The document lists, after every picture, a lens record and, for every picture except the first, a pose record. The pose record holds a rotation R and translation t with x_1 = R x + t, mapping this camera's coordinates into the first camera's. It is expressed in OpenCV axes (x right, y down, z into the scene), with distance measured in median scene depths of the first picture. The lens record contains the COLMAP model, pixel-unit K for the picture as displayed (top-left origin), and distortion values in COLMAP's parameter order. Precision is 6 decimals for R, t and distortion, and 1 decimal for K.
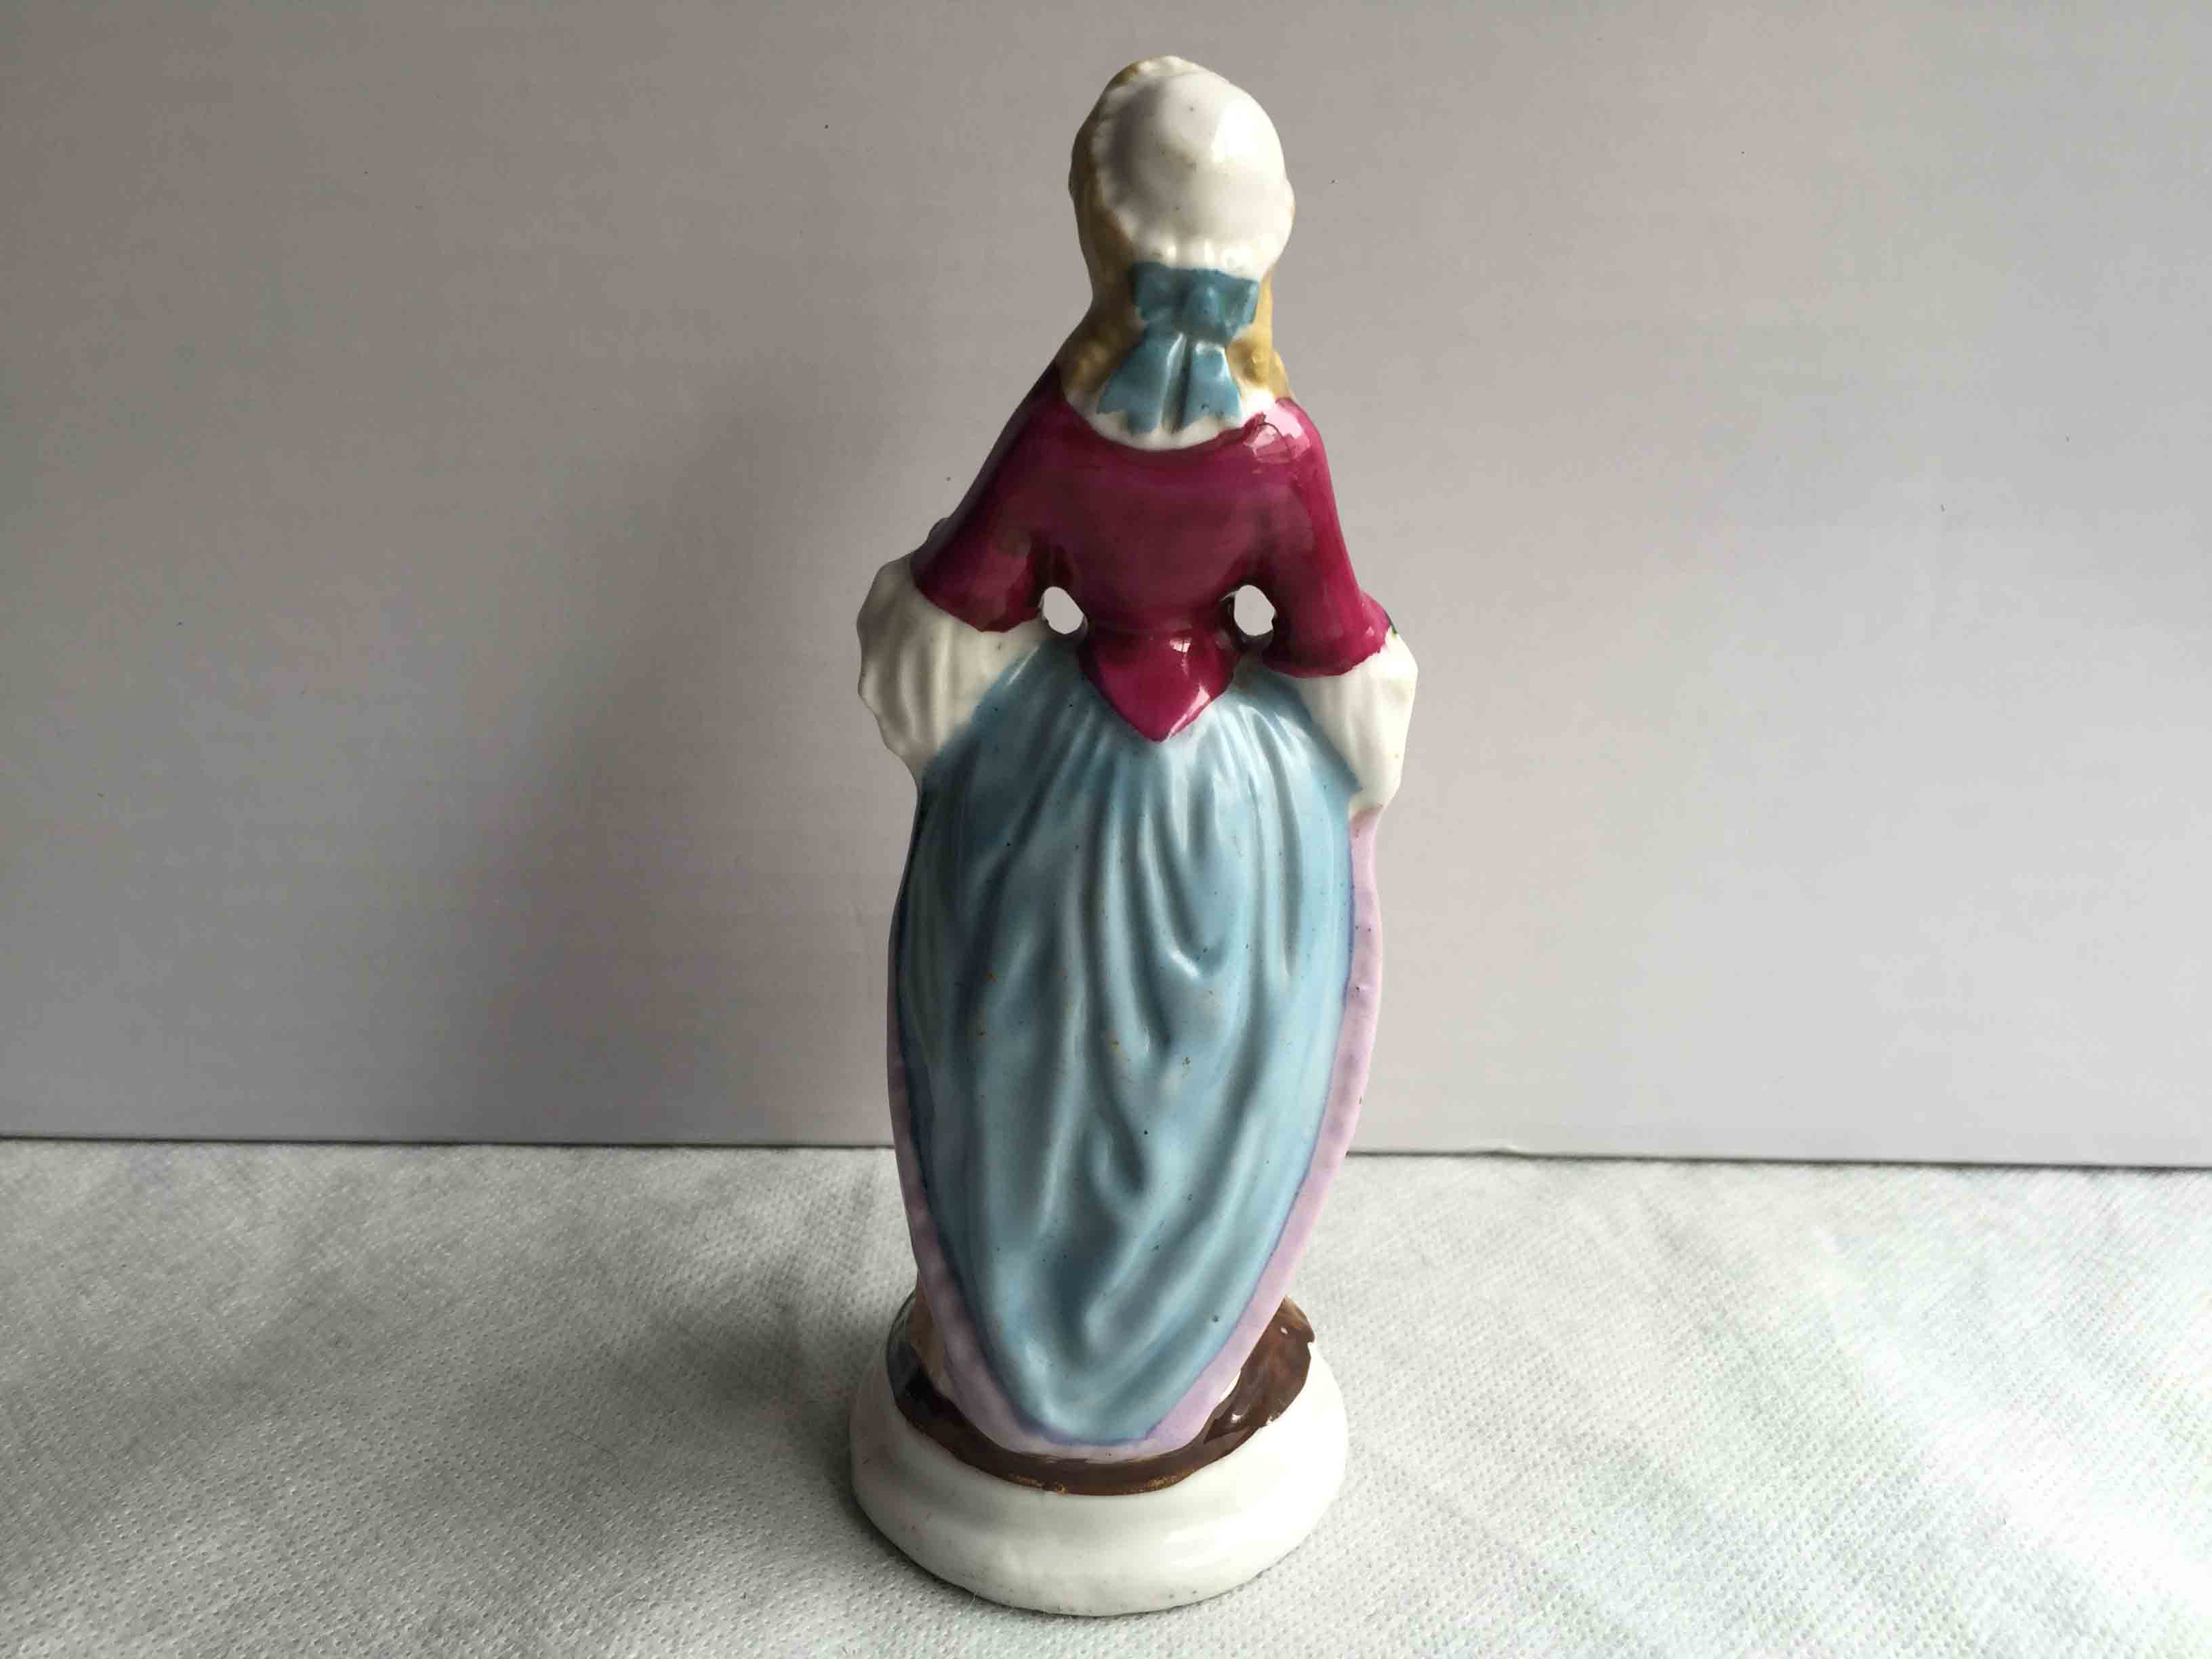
lens RADIAL K [[1965.4, 0, 1102.7], [0, 1965.4, 847.9], [0, 0, 1]] dist [0.112550, -0.186554]
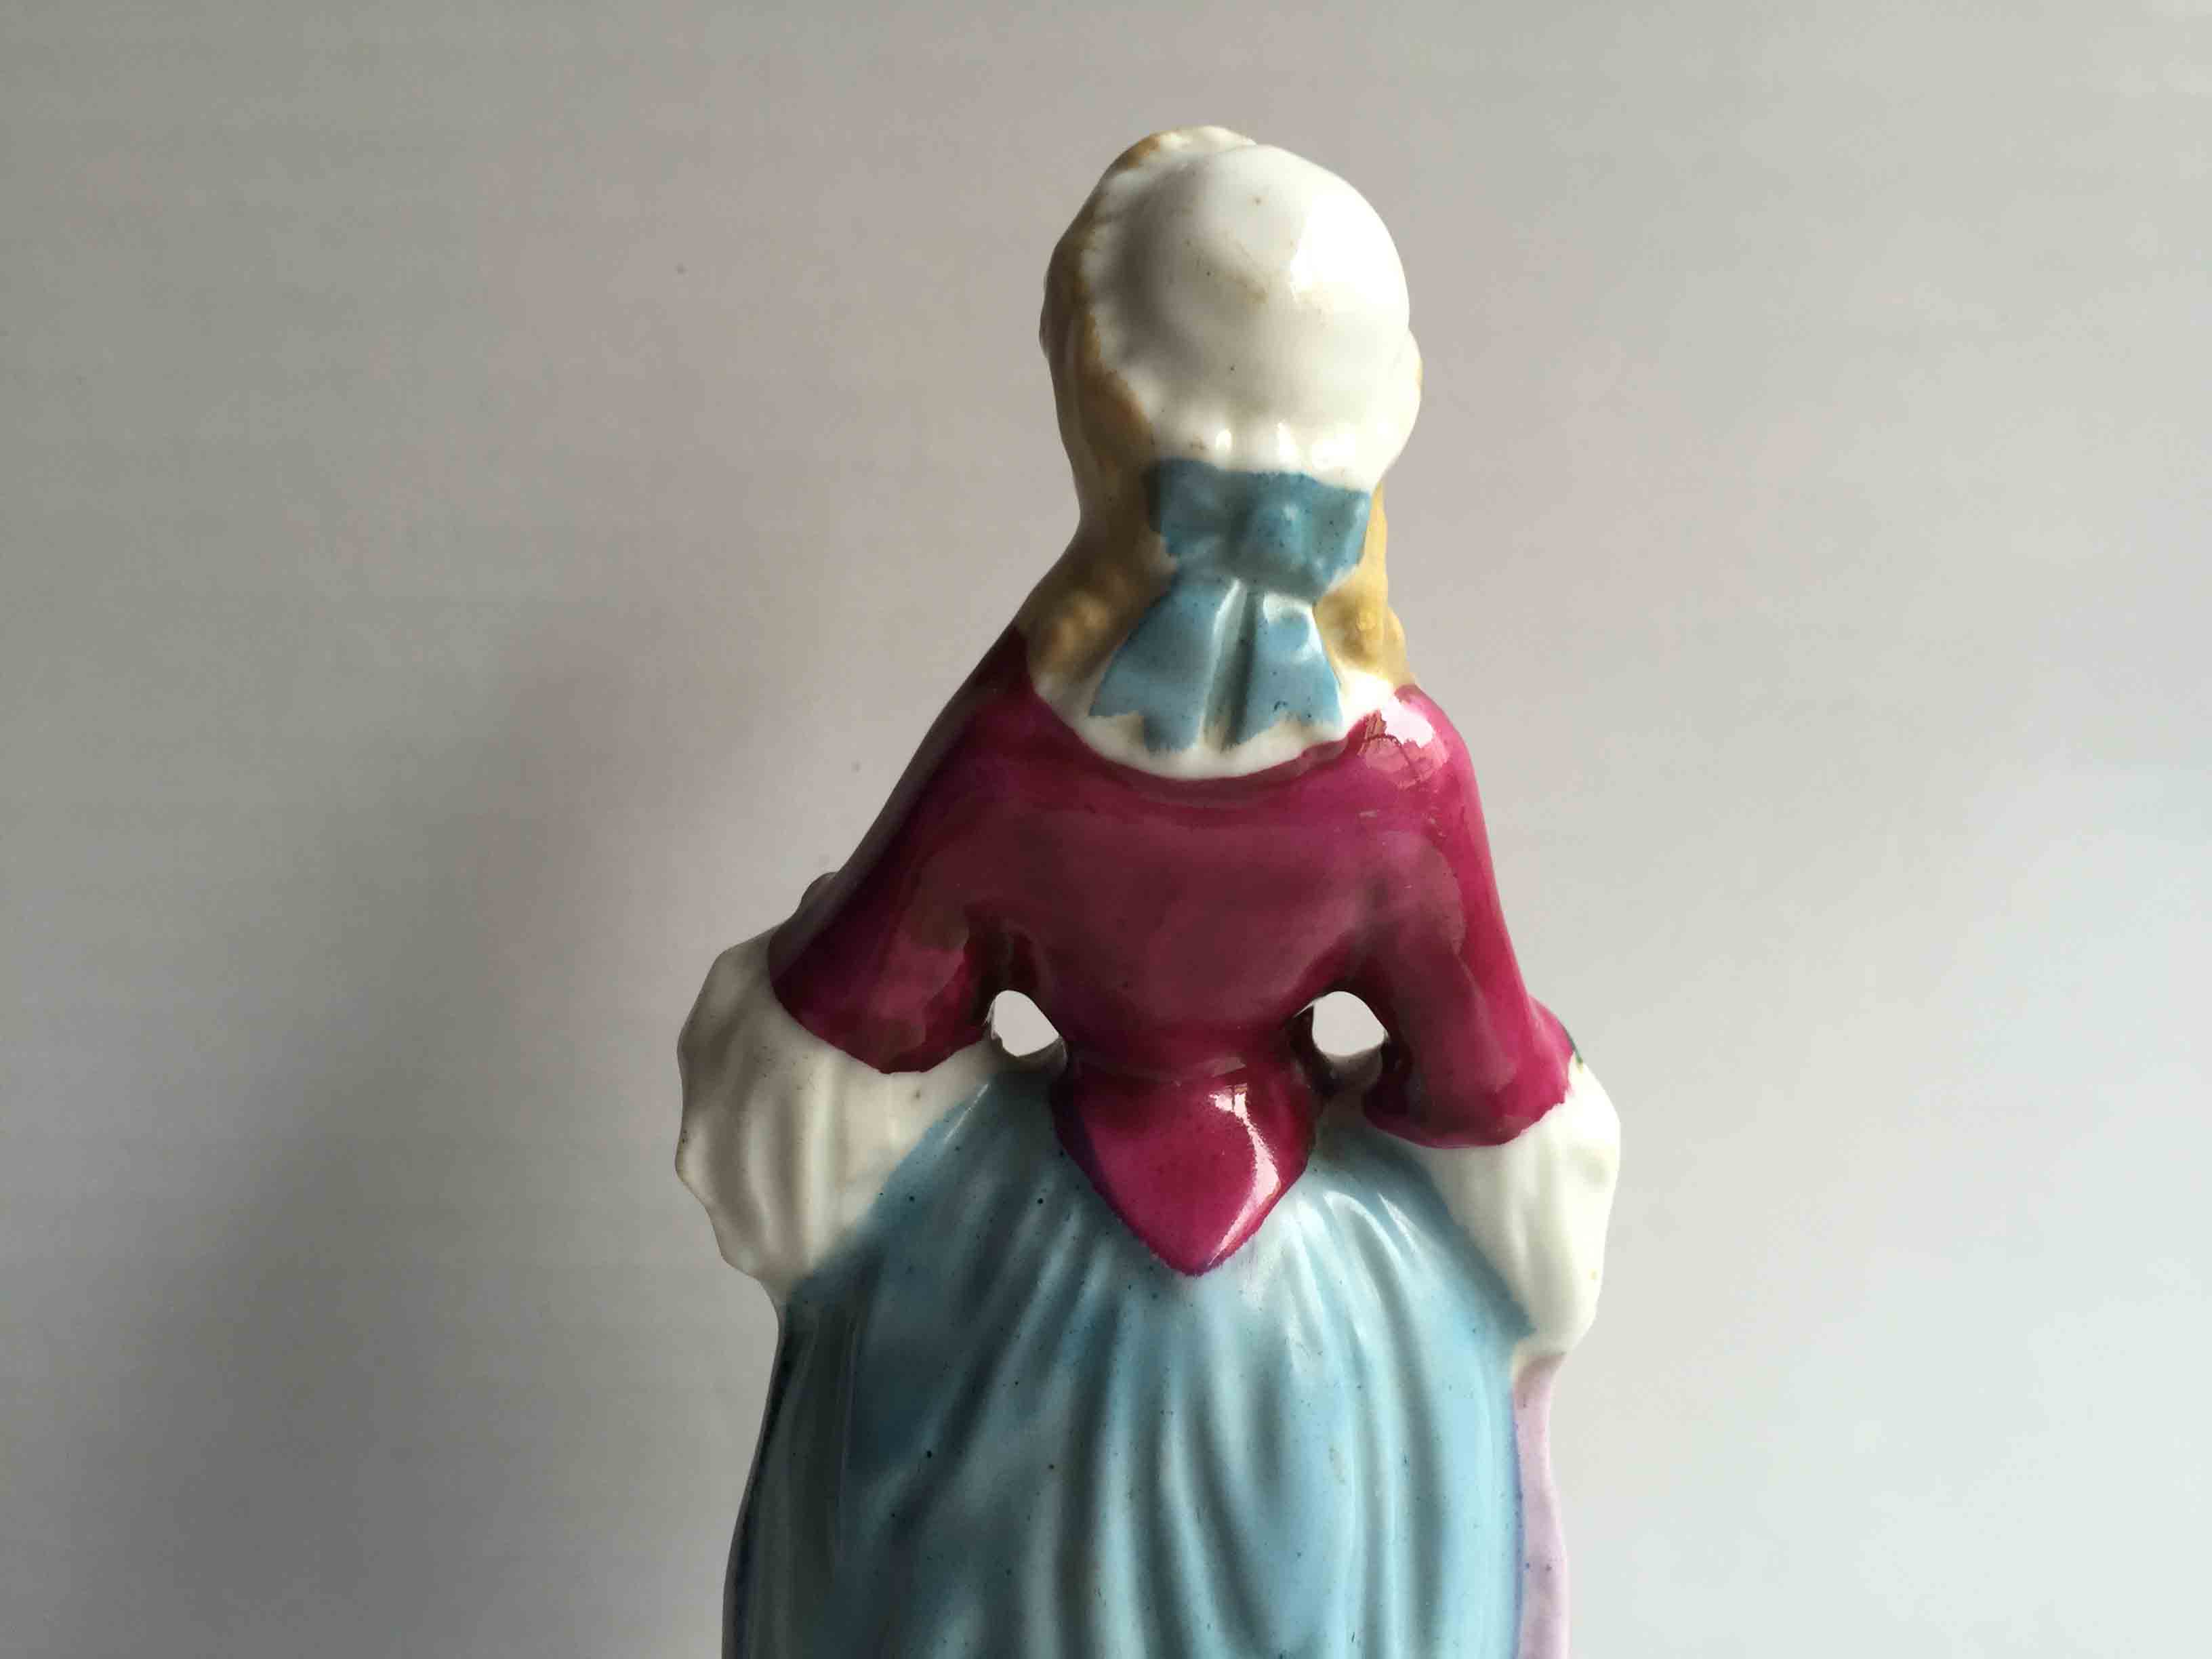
lens RADIAL K [[1963.0, 0, 1118.4], [0, 1963.0, 848.5], [0, 0, 1]] dist [0.081942, -0.091832]
pose [[0.999504, 0.002258, 0.031424, -0.011396], [0.000752, 0.995432, -0.095466, -0.117631], [-0.031496, 0.095443, 0.994937, 0.404932]]
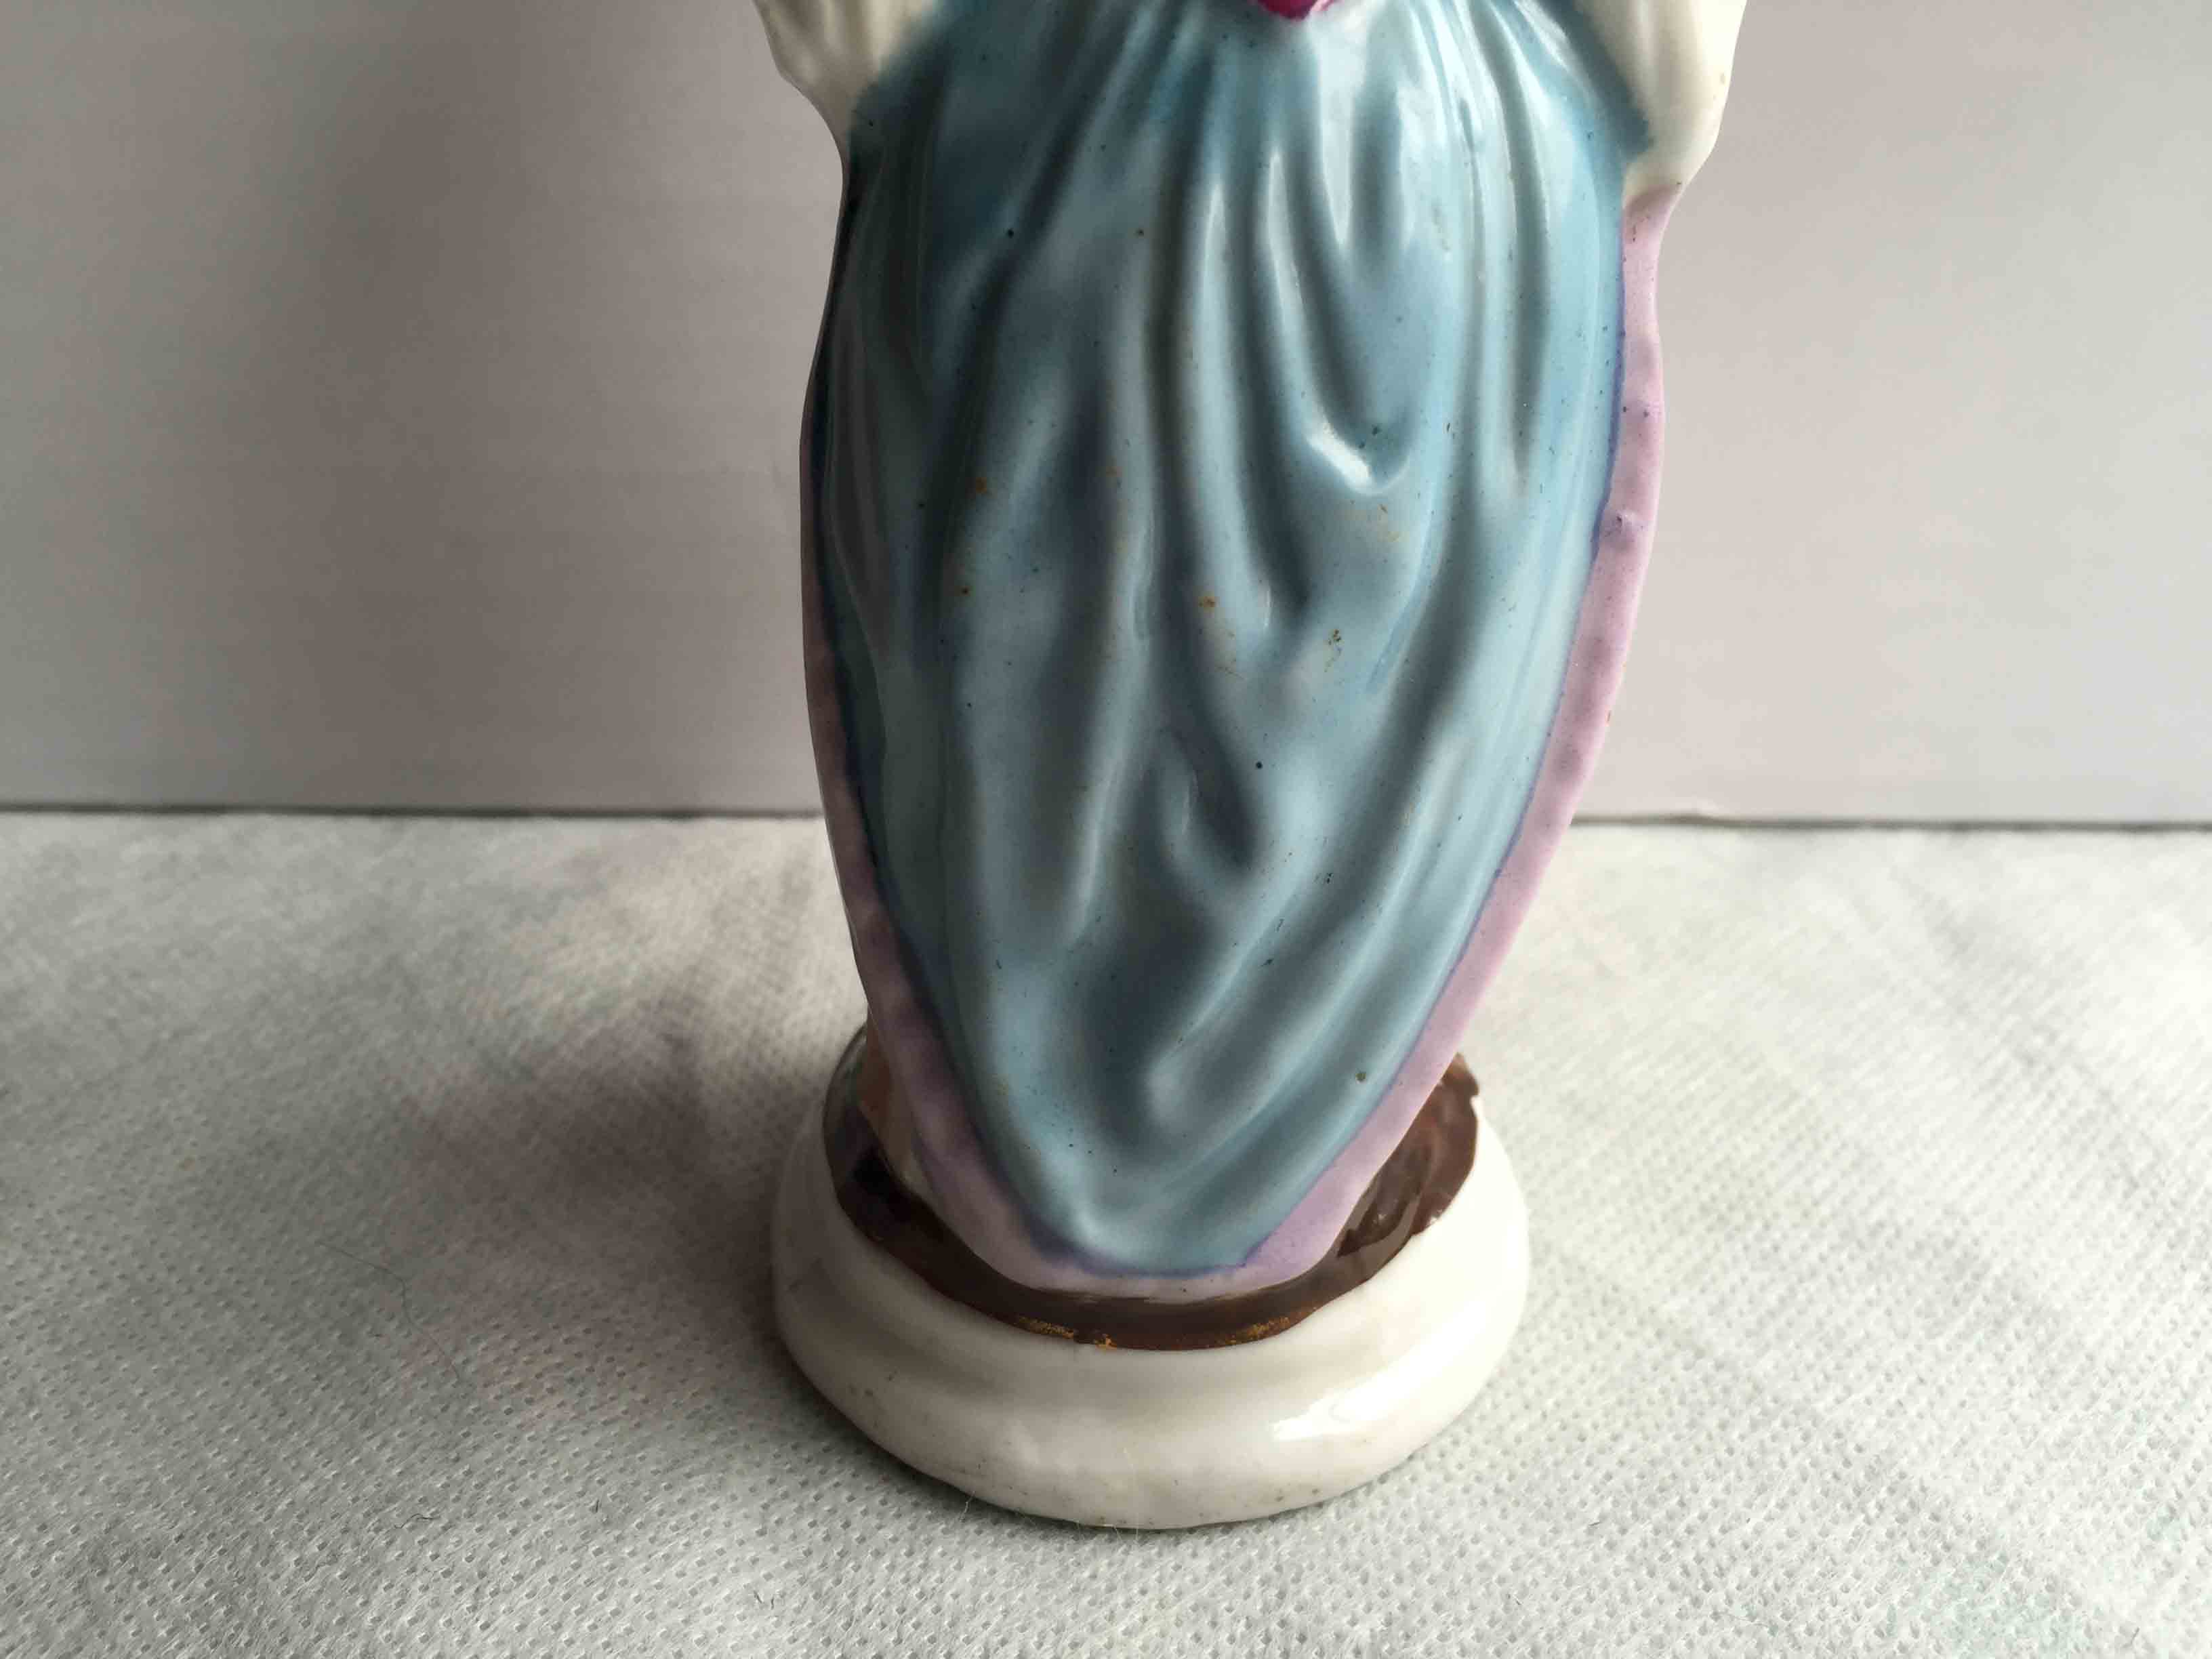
lens RADIAL K [[1963.0, 0, 1118.4], [0, 1963.0, 848.5], [0, 0, 1]] dist [0.081942, -0.091832]
pose [[0.999806, -0.003848, 0.019310, -0.028664], [0.000805, 0.987890, 0.155155, 0.078098], [-0.019673, -0.155109, 0.987701, 0.427910]]
